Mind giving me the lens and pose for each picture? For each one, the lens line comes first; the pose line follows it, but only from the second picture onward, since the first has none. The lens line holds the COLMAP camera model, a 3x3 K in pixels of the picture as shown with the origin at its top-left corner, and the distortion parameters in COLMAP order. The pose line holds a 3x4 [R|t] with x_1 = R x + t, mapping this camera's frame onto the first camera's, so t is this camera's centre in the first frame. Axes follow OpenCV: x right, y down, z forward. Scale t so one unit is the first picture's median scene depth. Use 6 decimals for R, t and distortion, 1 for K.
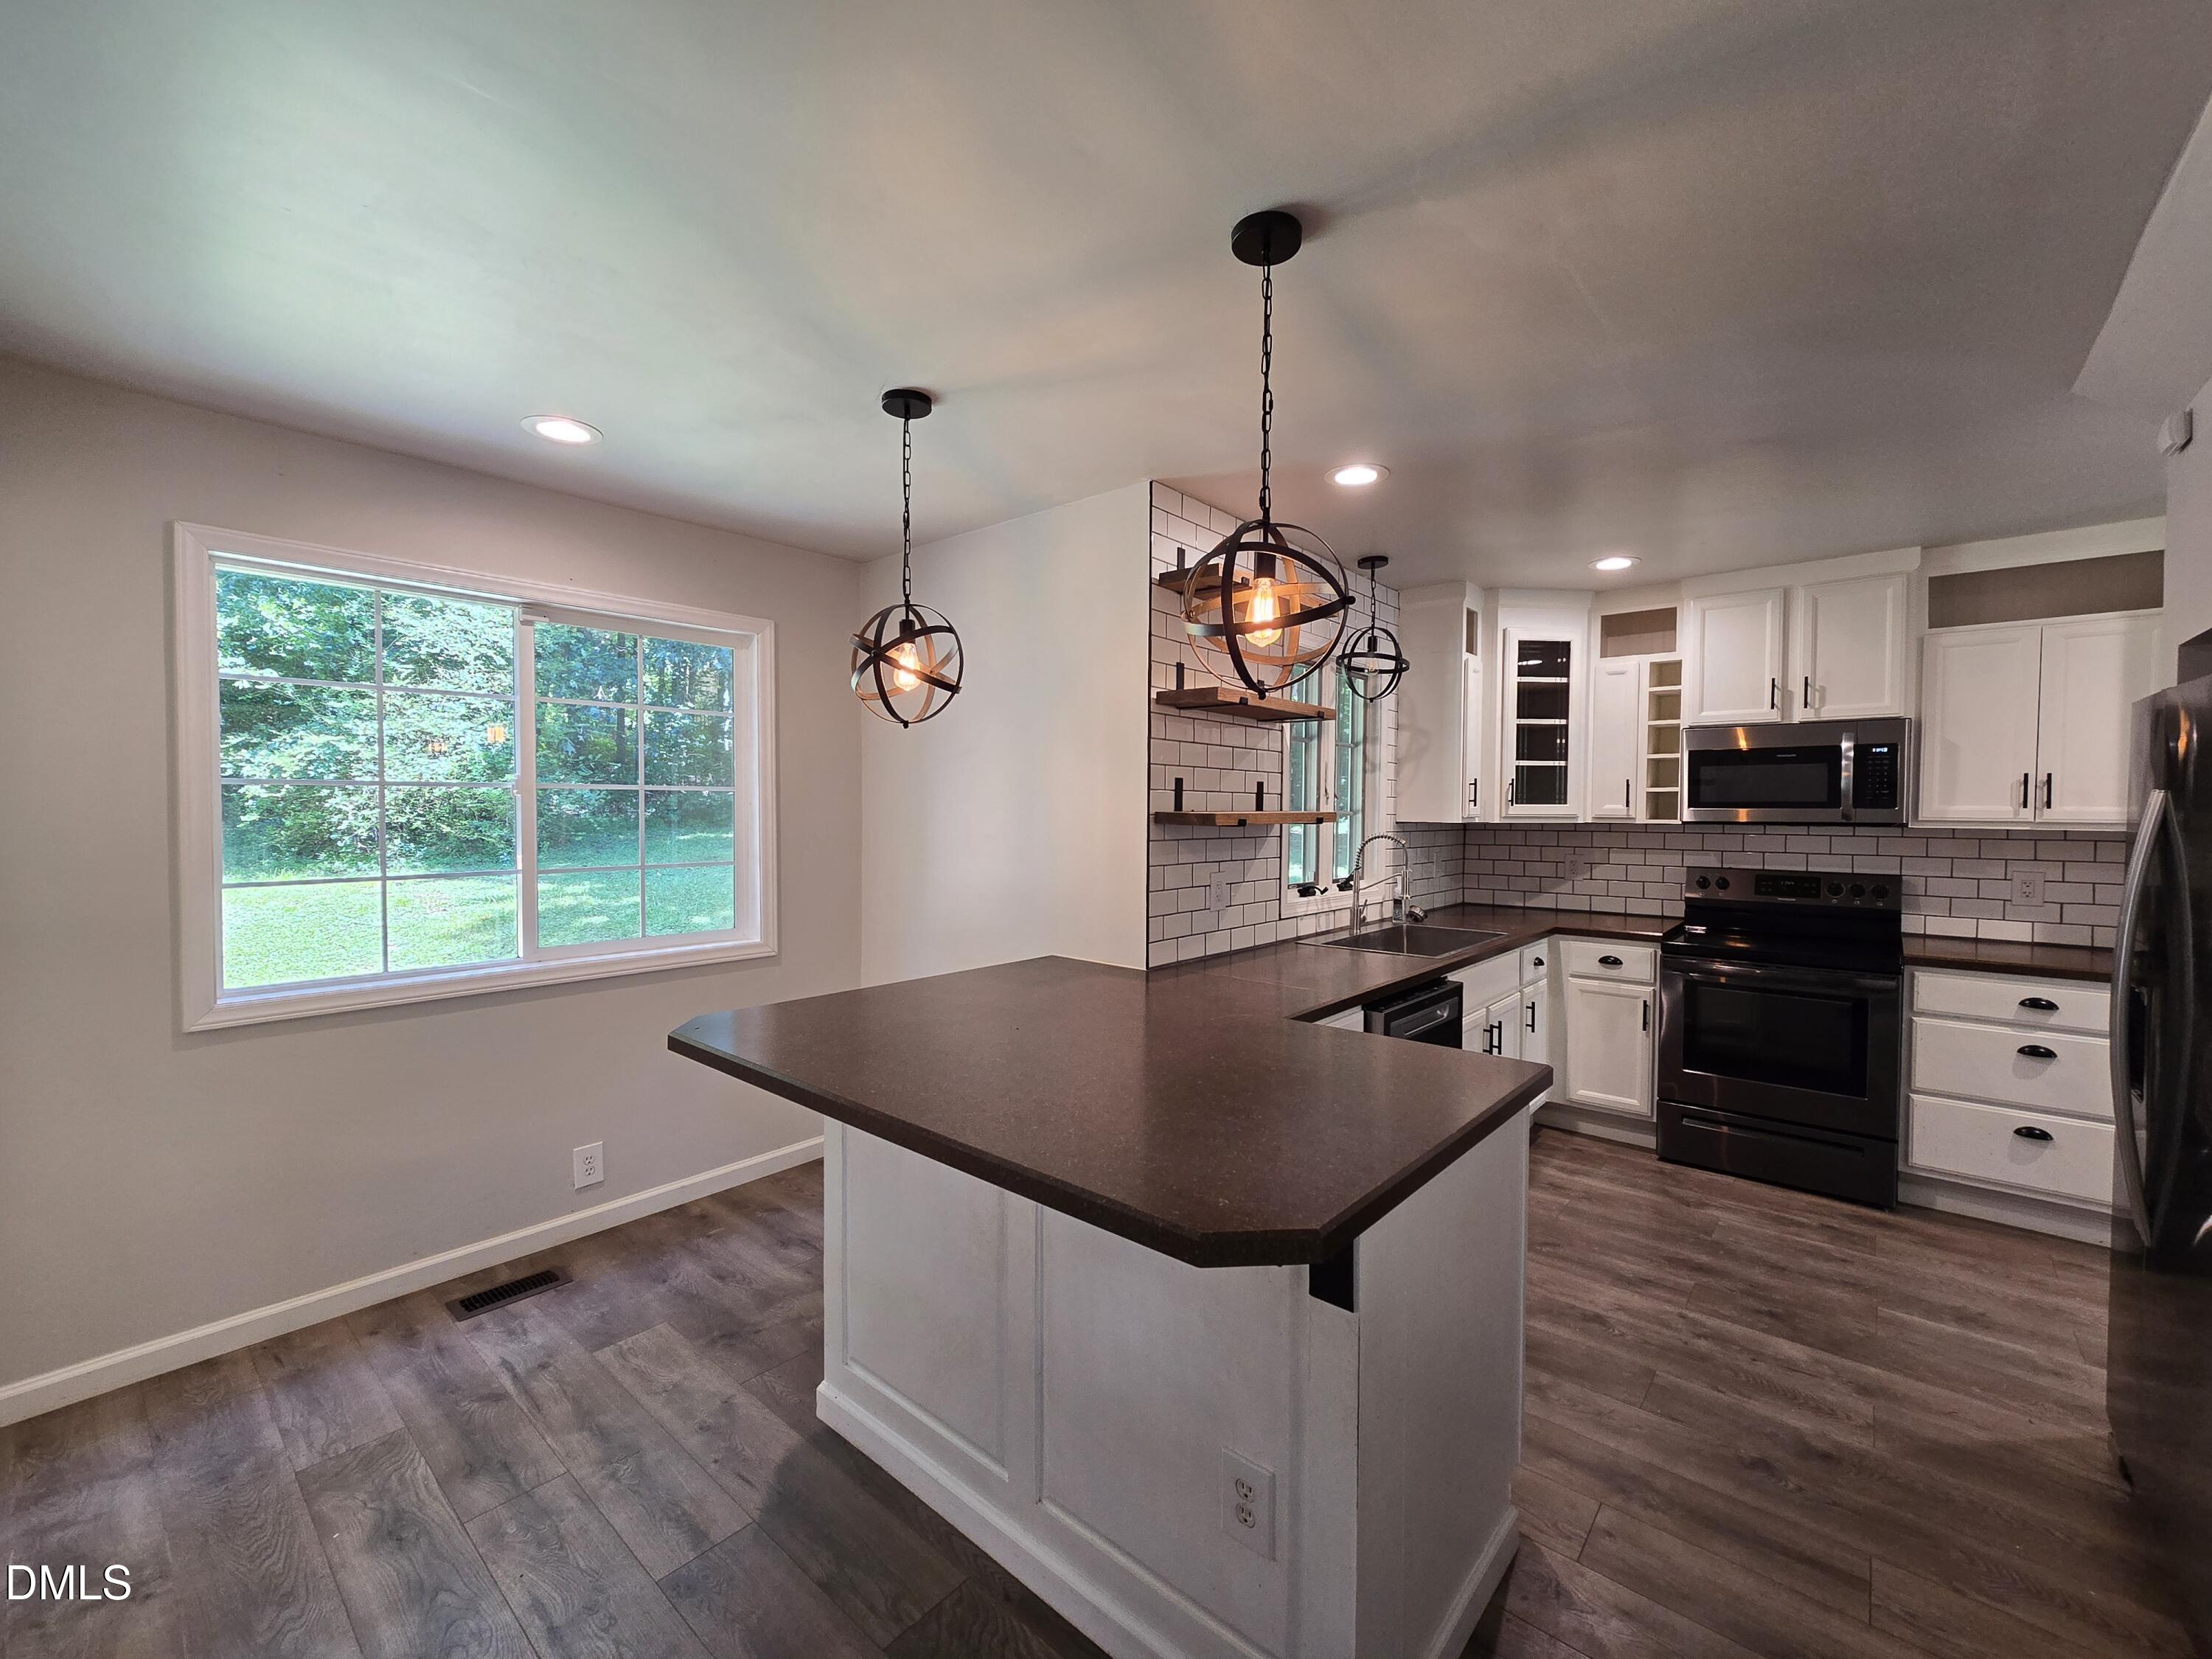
lens RADIAL K [[905.5, 0, 1114.5], [0, 905.5, 828.9], [0, 0, 1]] dist [0.000361, 0.000415]
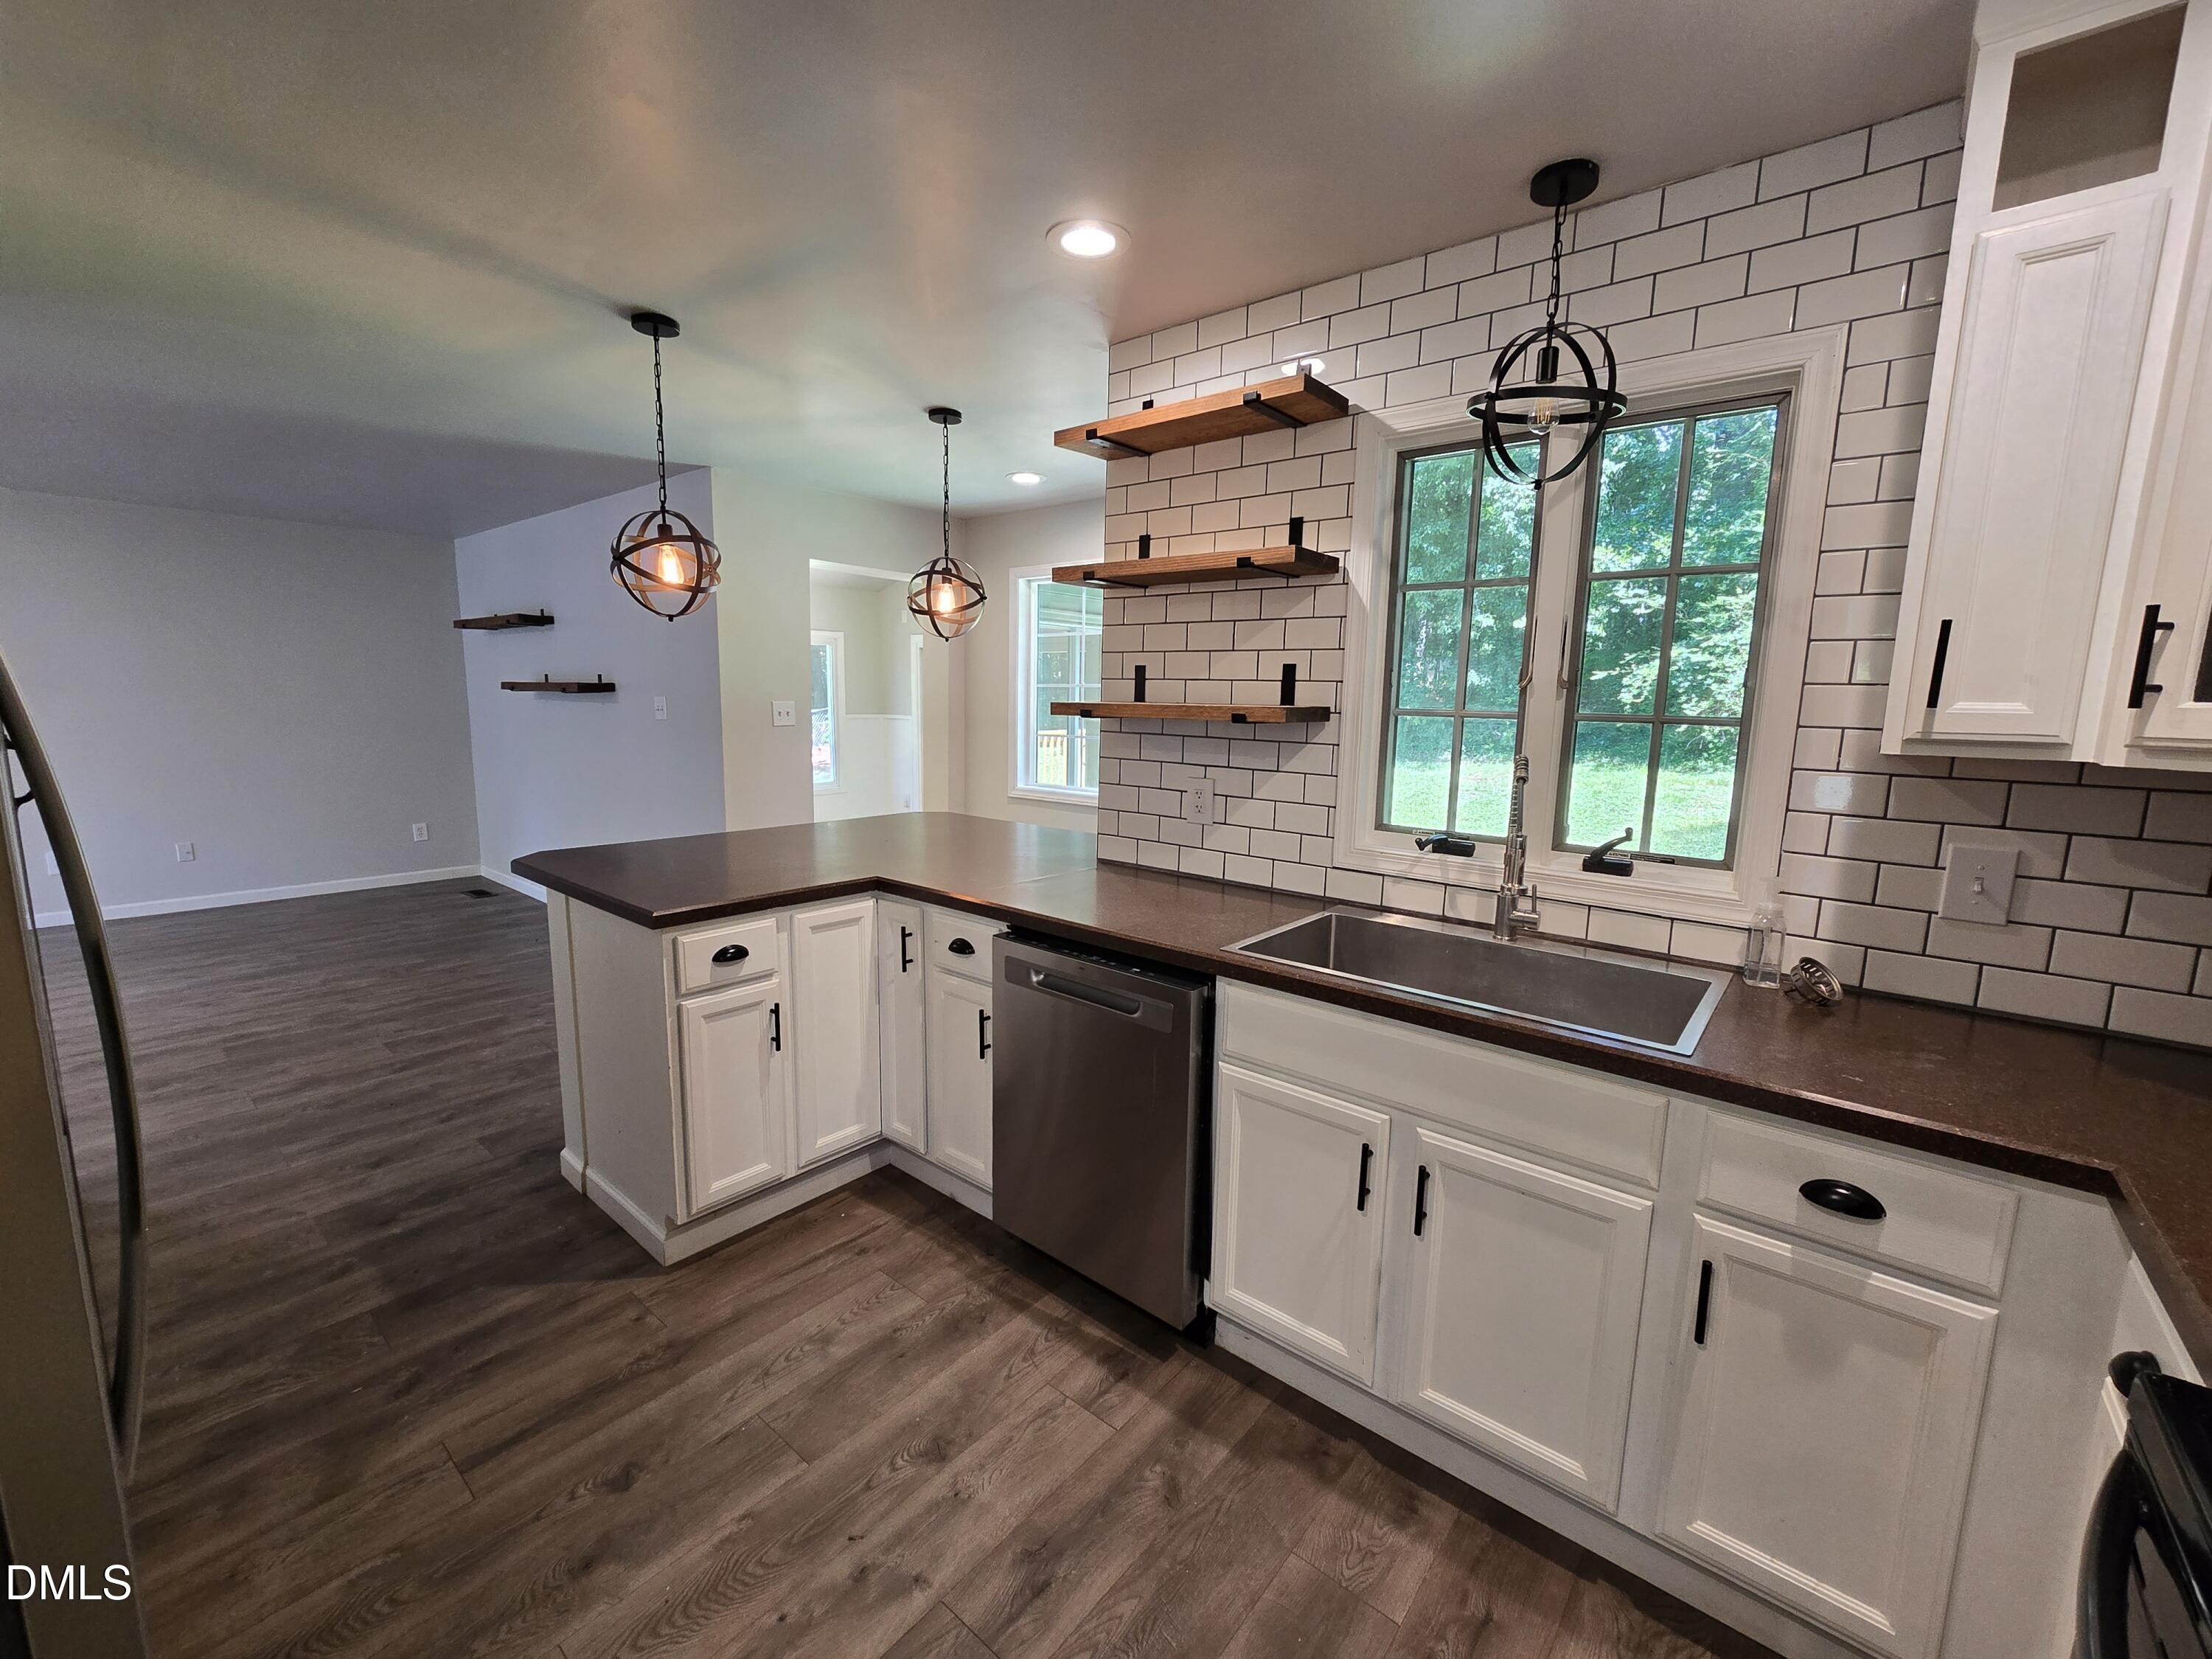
lens RADIAL K [[906.6, 0, 1106.0], [0, 906.6, 829.5], [0, 0, 1]] dist [0.008011, 0.000068]
pose [[0.011725, 0.136384, -0.990587, 0.998842], [-0.045019, 0.989722, 0.135732, -0.015181], [0.998917, 0.043003, 0.017744, 0.955798]]
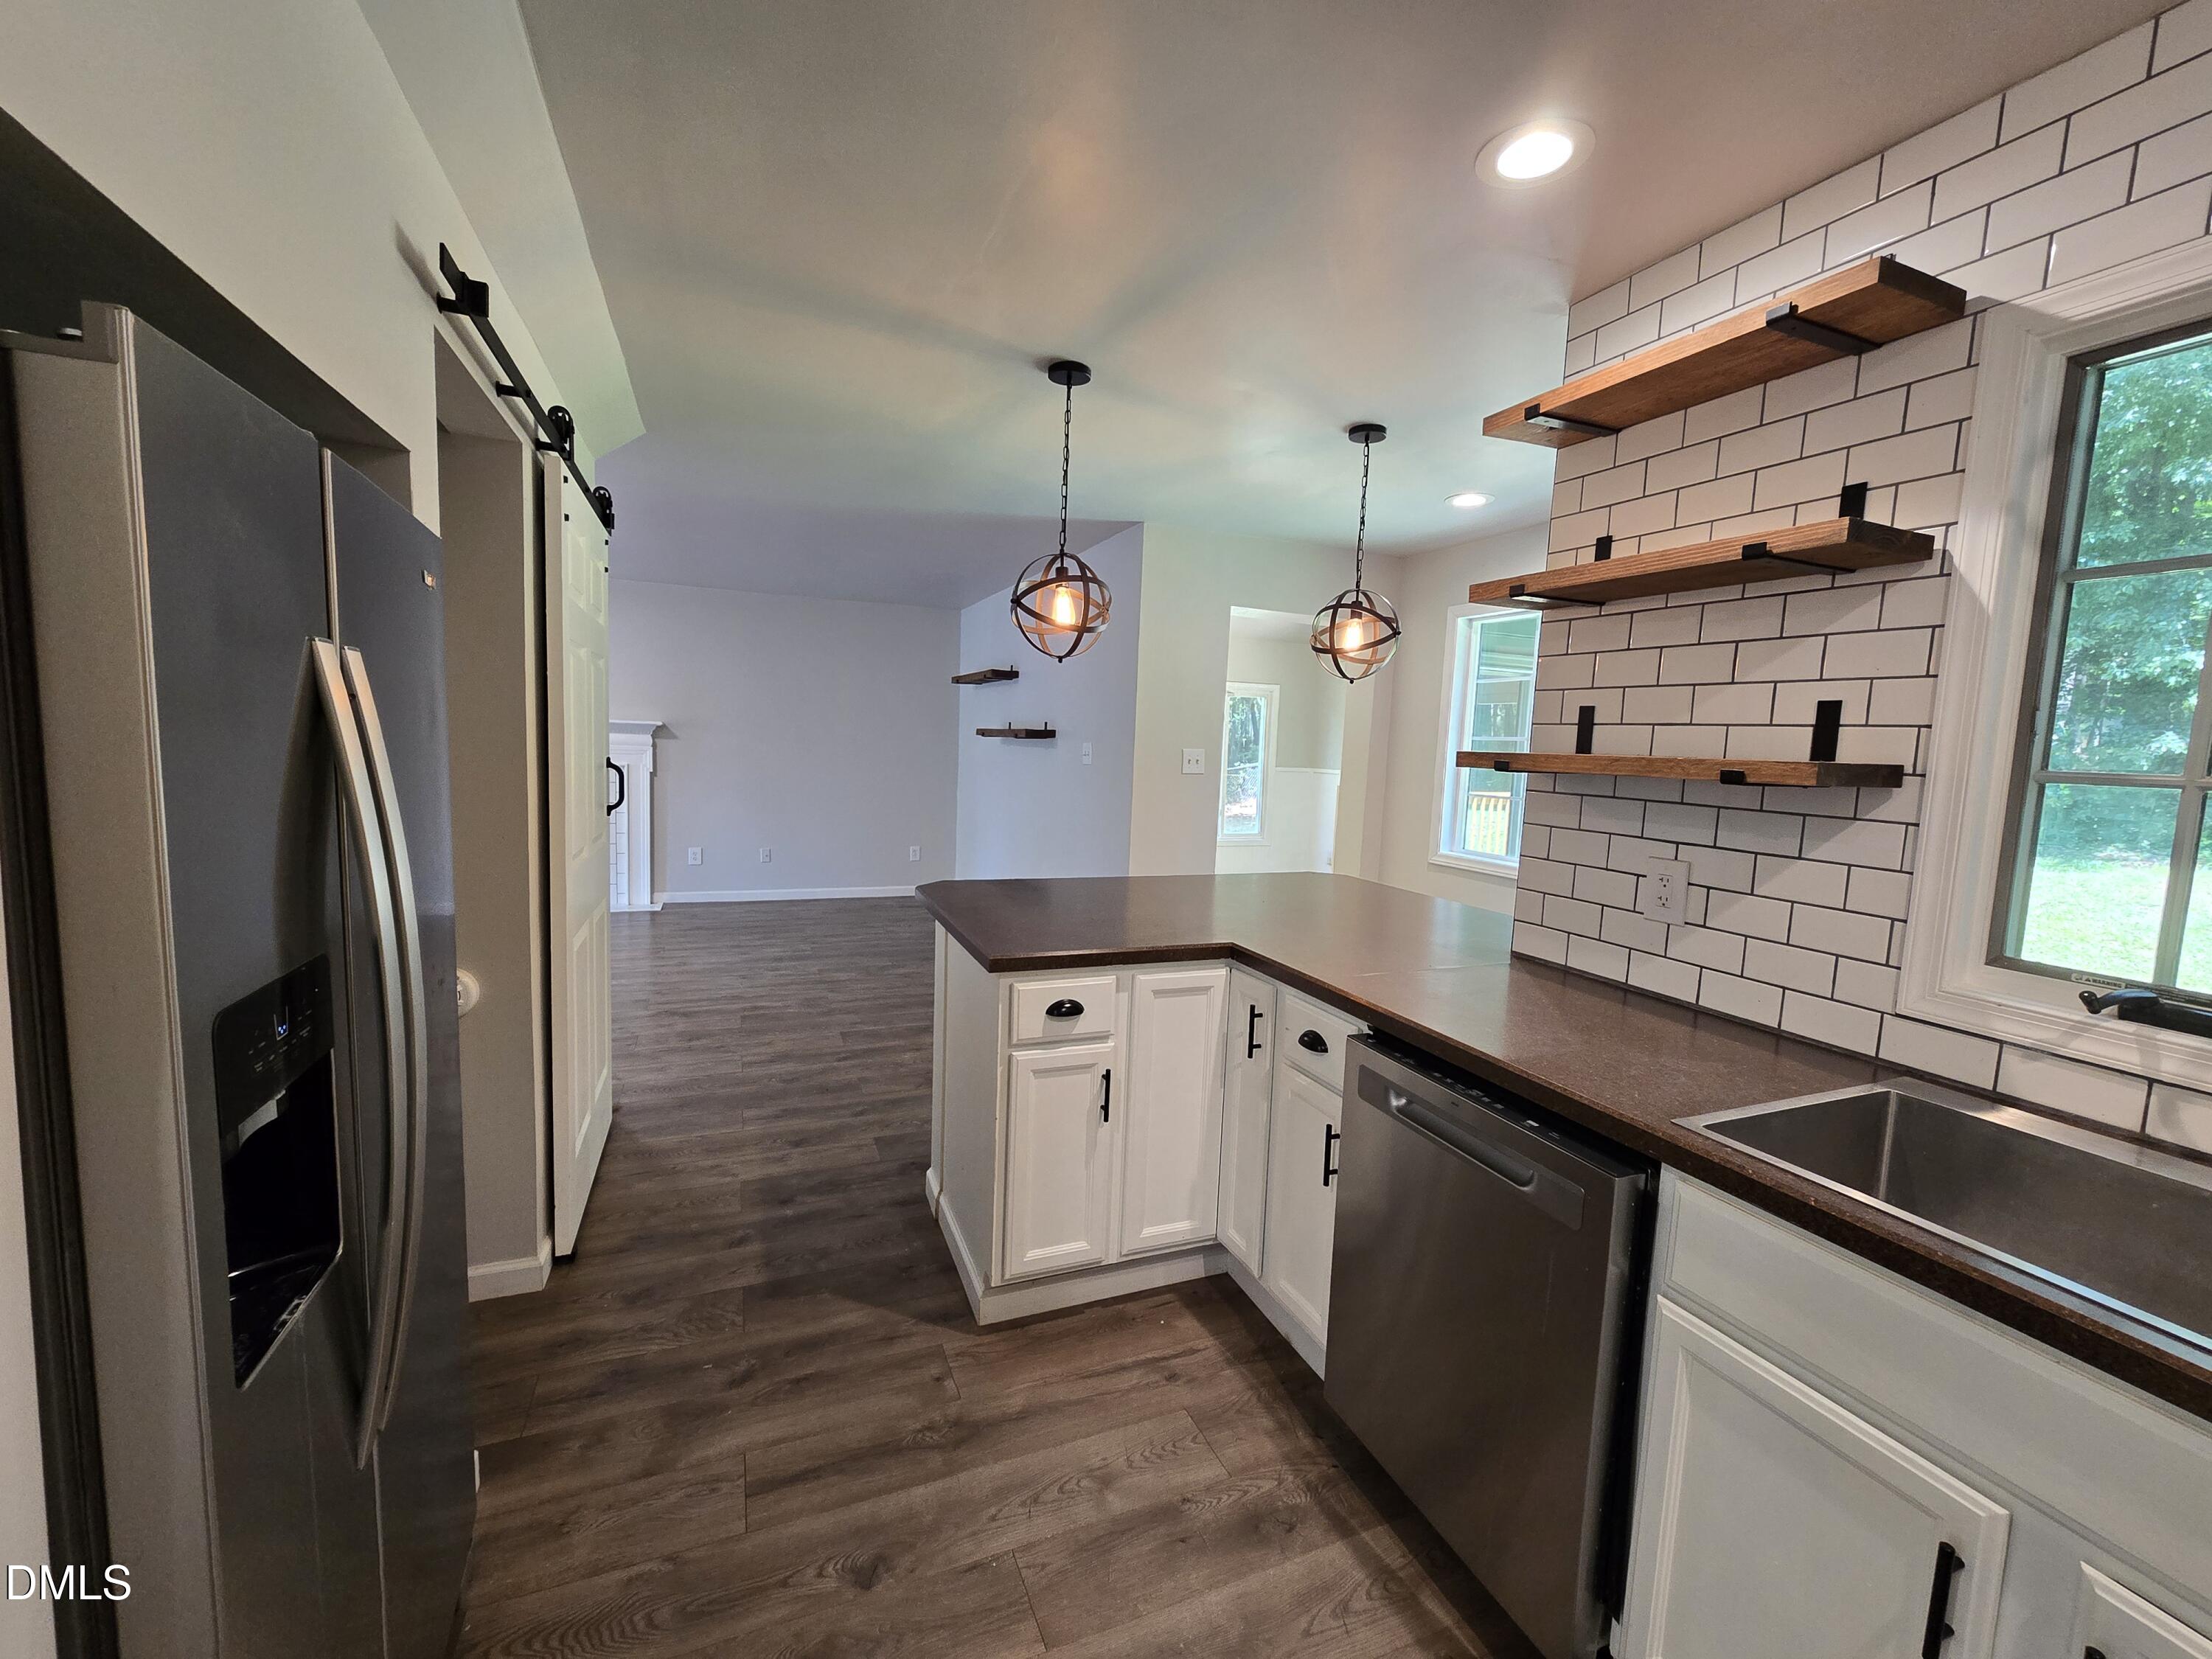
lens RADIAL K [[905.5, 0, 1114.5], [0, 905.5, 828.9], [0, 0, 1]] dist [0.000361, 0.000415]
pose [[-0.445796, 0.060604, -0.893081, 0.861350], [-0.067872, 0.992545, 0.101233, -0.008454], [0.892558, 0.105745, -0.438359, 0.990243]]
